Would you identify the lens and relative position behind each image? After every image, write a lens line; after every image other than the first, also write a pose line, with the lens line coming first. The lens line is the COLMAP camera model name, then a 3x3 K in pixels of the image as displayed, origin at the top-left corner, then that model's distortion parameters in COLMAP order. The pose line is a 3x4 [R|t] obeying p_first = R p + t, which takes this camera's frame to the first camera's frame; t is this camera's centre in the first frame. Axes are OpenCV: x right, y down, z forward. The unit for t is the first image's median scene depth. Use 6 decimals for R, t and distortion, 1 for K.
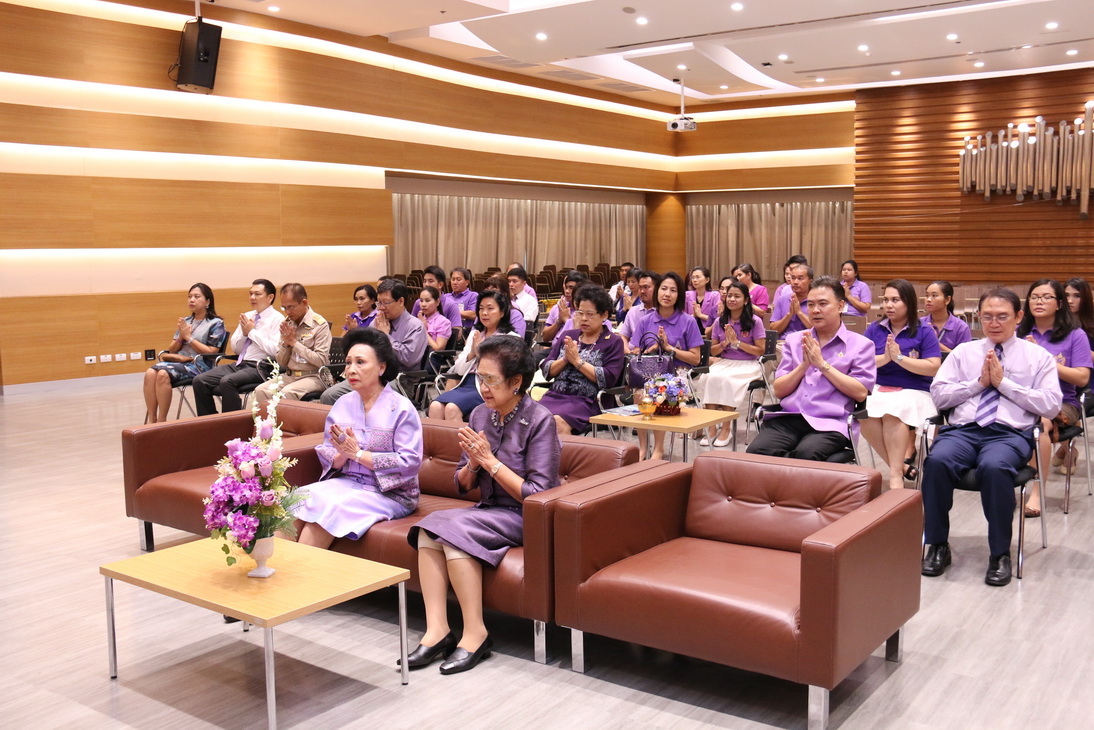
lens RADIAL K [[1134.2, 0, 542.8], [0, 1134.2, 347.9], [0, 0, 1]] dist [-0.149932, 0.399077]
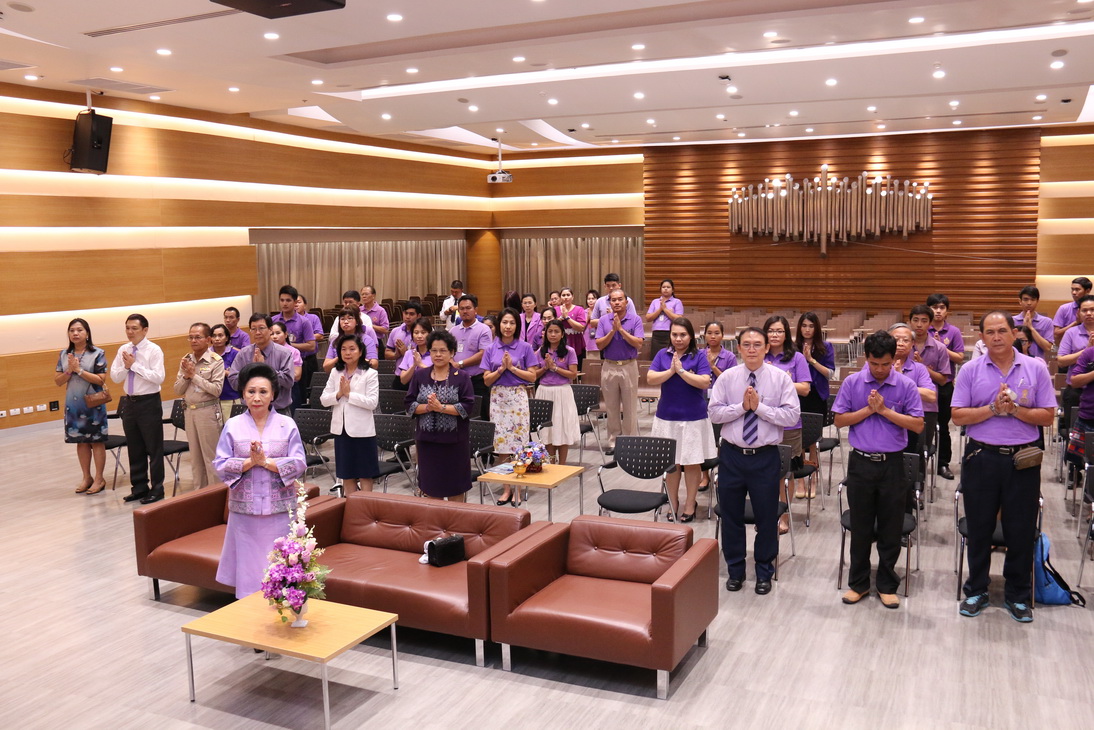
lens RADIAL K [[1073.6, 0, 548.8], [0, 1073.6, 351.3], [0, 0, 1]] dist [-0.111119, 0.202249]
pose [[0.981658, -0.030155, 0.188252, -0.115165], [0.026170, 0.999378, 0.023620, -0.120408], [-0.188847, -0.018261, 0.981837, -0.288069]]
